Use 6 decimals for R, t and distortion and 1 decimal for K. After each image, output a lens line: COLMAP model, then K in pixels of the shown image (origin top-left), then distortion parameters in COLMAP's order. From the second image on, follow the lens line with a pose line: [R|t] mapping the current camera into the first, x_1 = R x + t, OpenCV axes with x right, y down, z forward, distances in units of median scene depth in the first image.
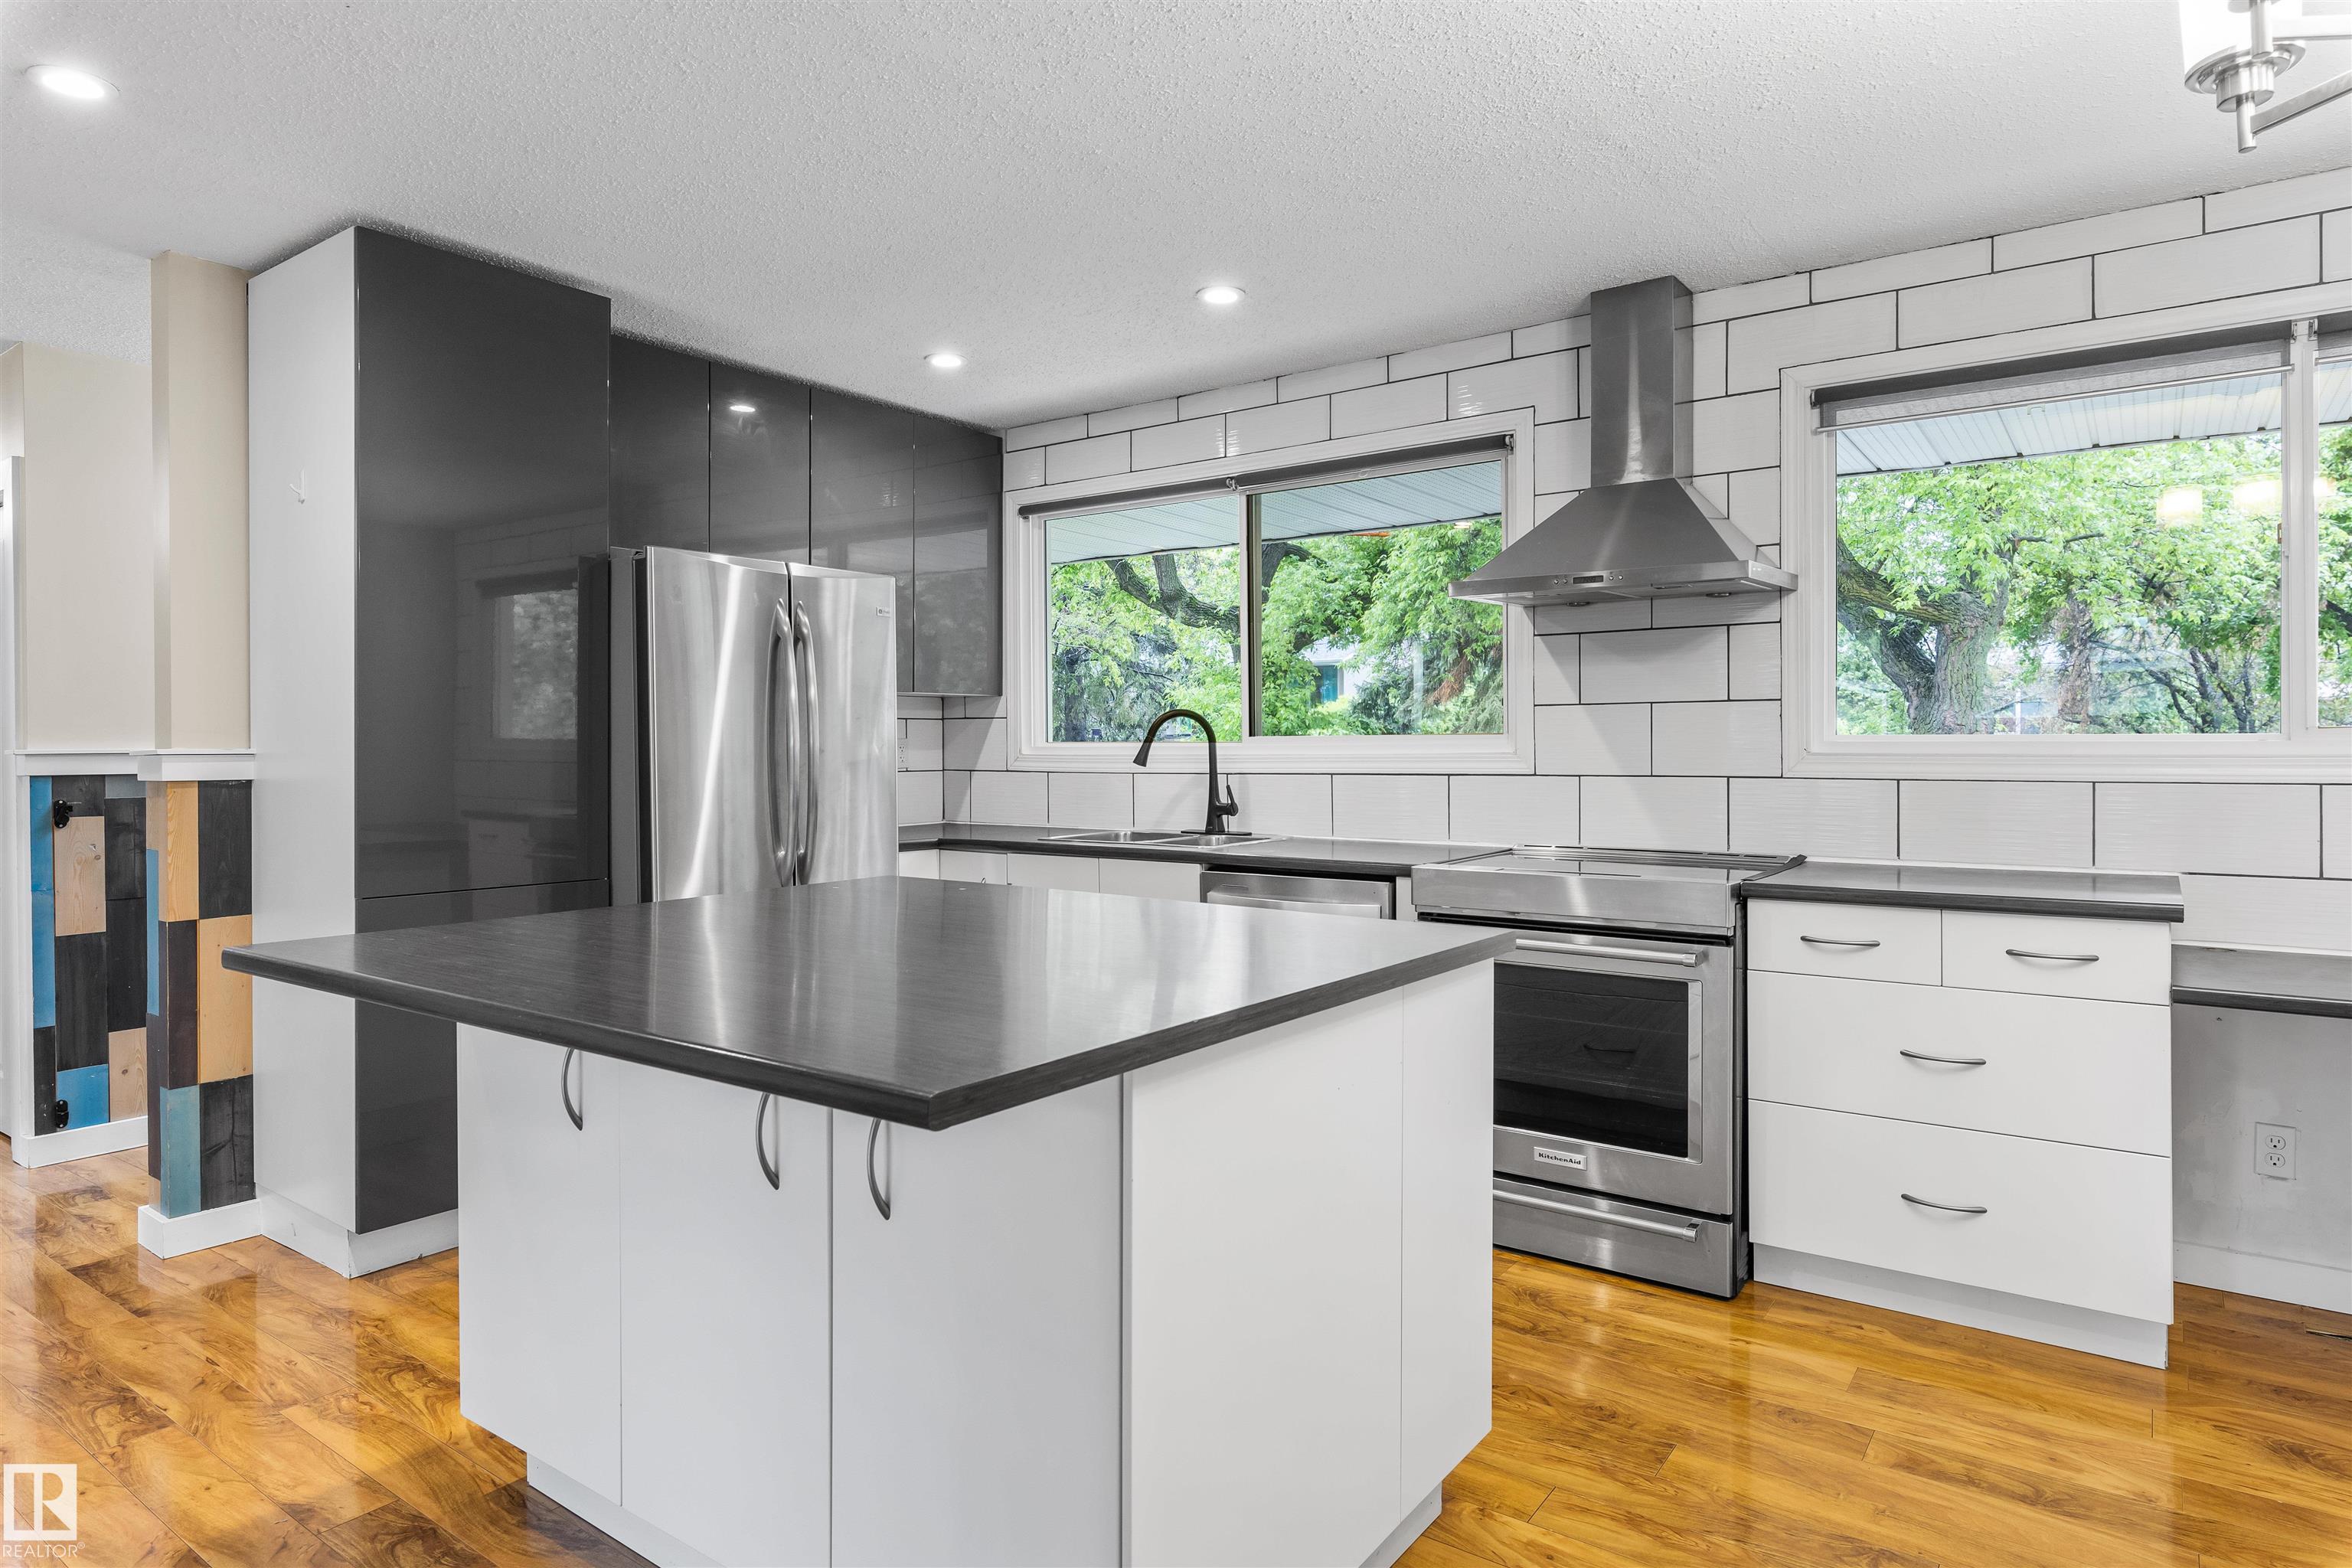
lens RADIAL K [[1333.9, 0, 1177.9], [0, 1333.9, 771.8], [0, 0, 1]] dist [-0.001954, -0.001643]
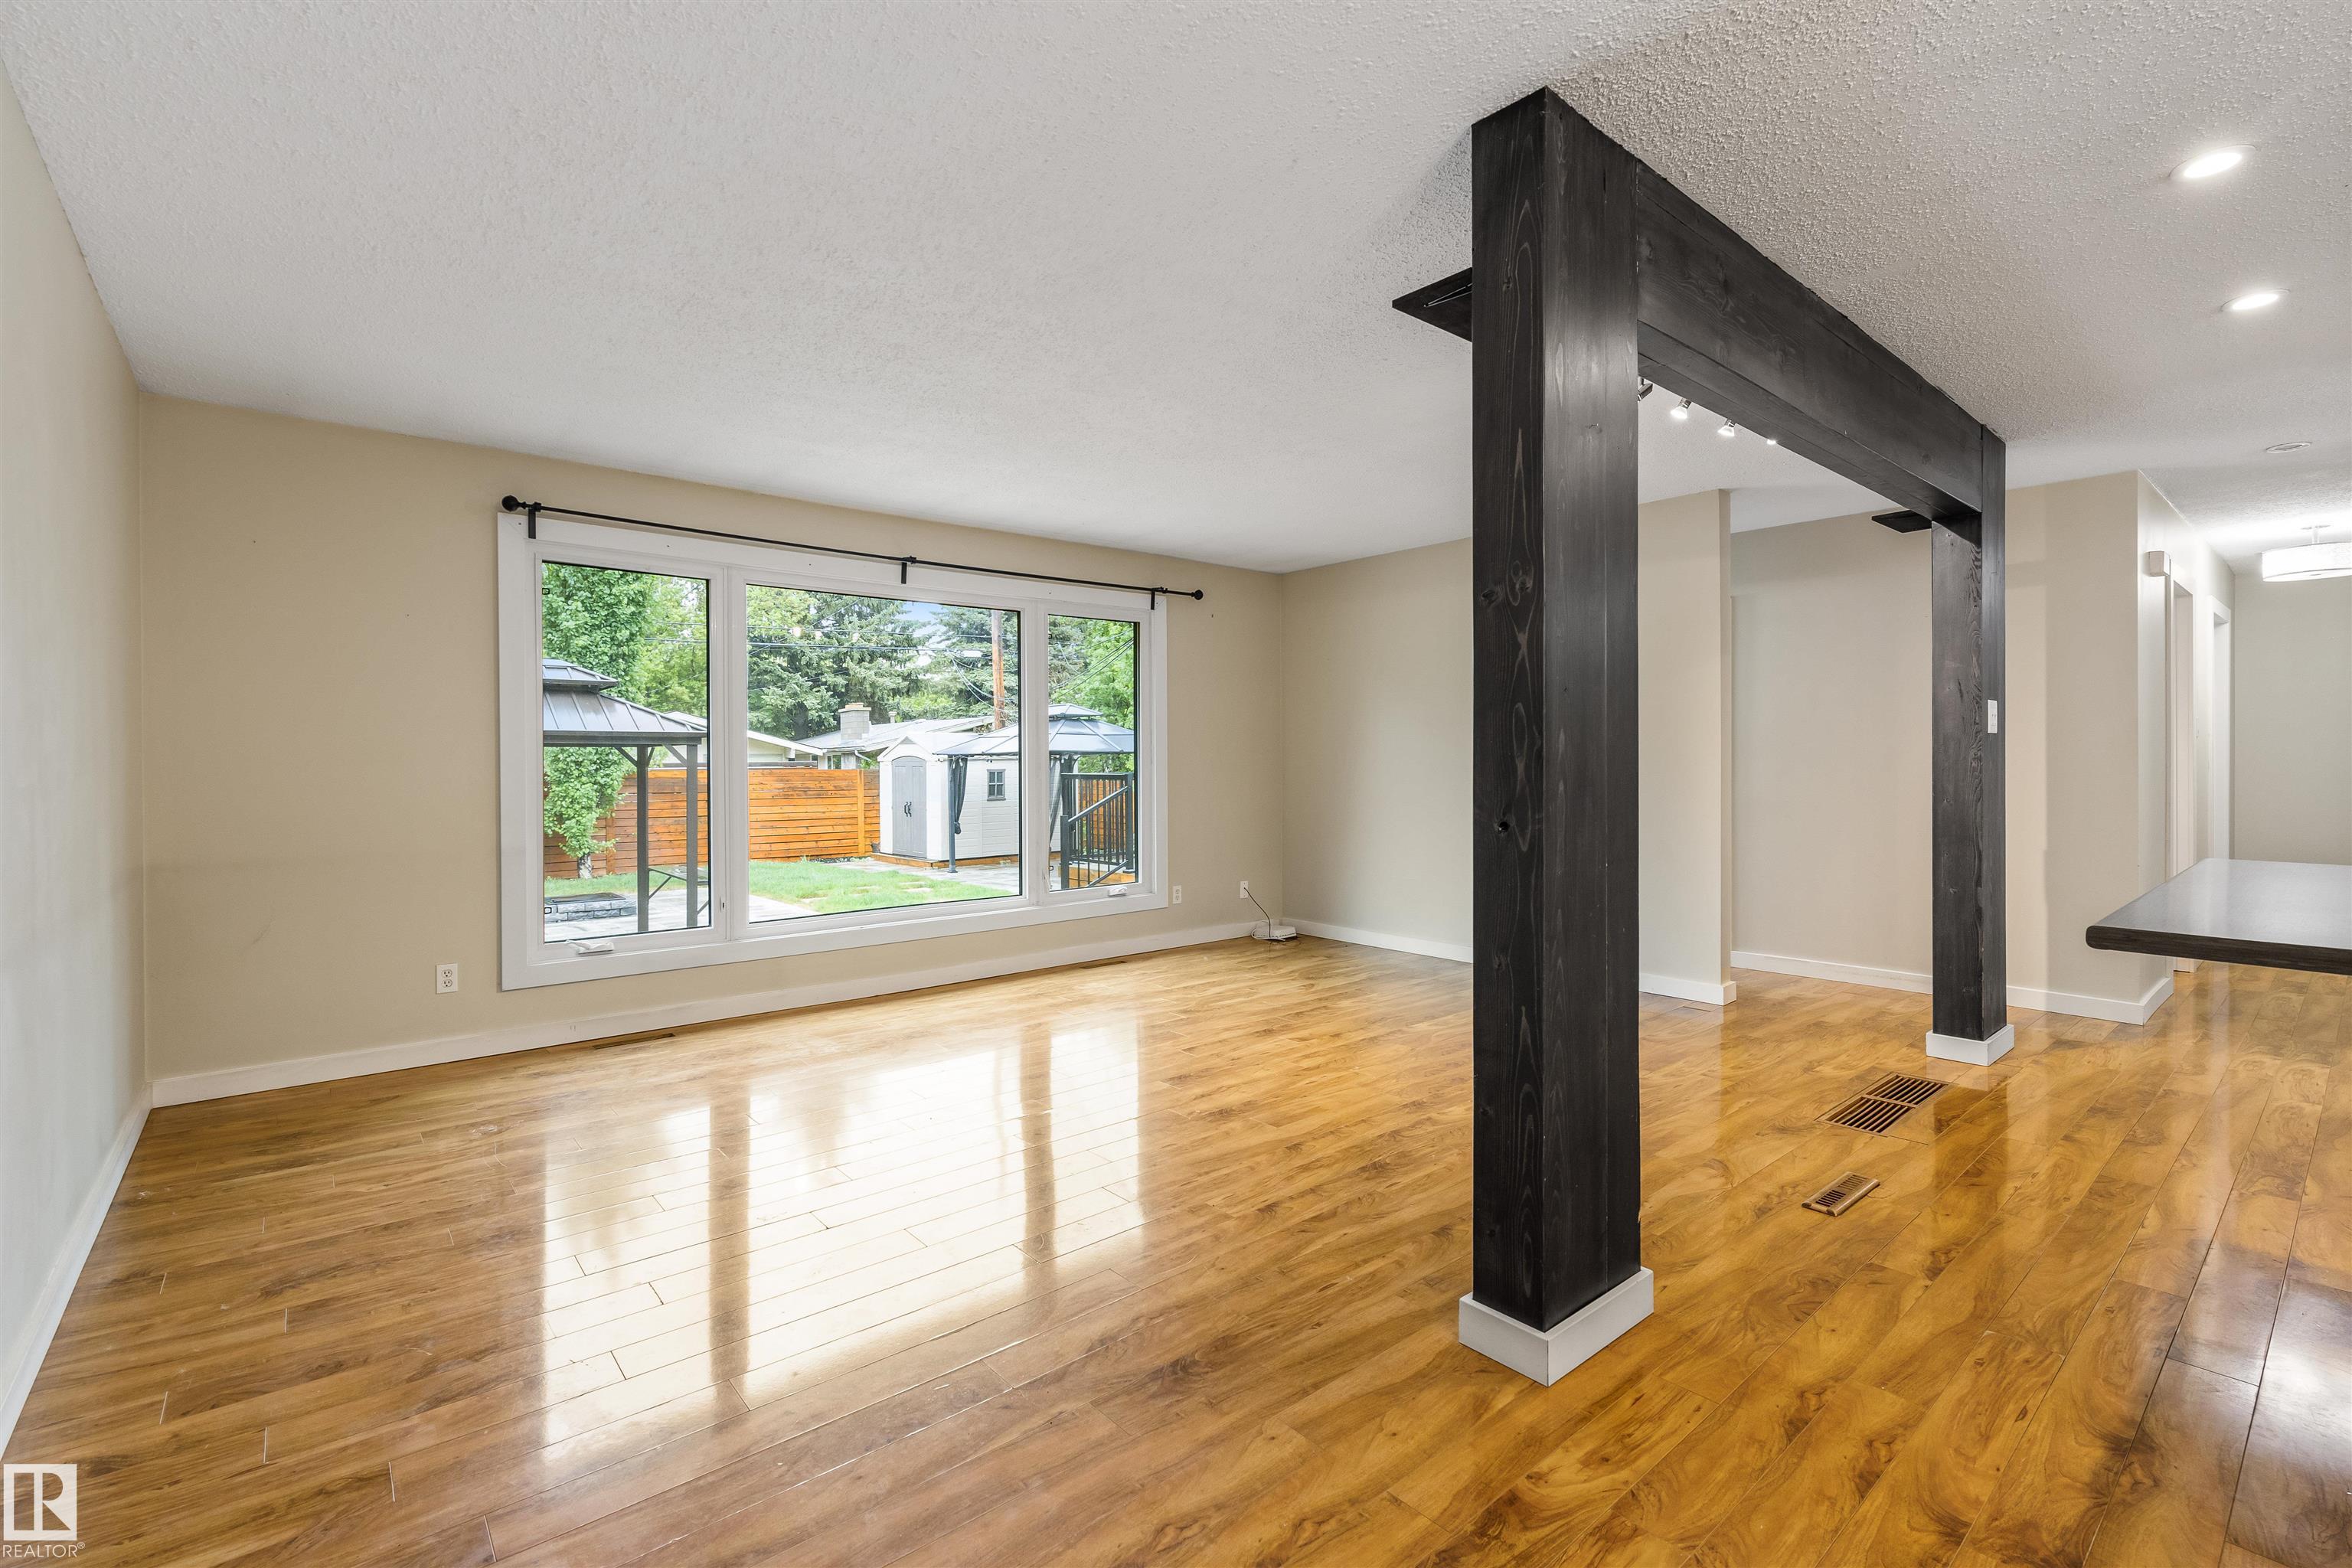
lens RADIAL K [[1048.8, 0, 1176.2], [0, 1048.8, 764.7], [0, 0, 1]] dist [-0.000875, -0.000092]
pose [[-0.236728, 0.003754, -0.971569, 0.446566], [-0.004353, 0.999978, 0.004924, 0.011566], [0.971566, 0.005394, -0.236707, 0.058804]]
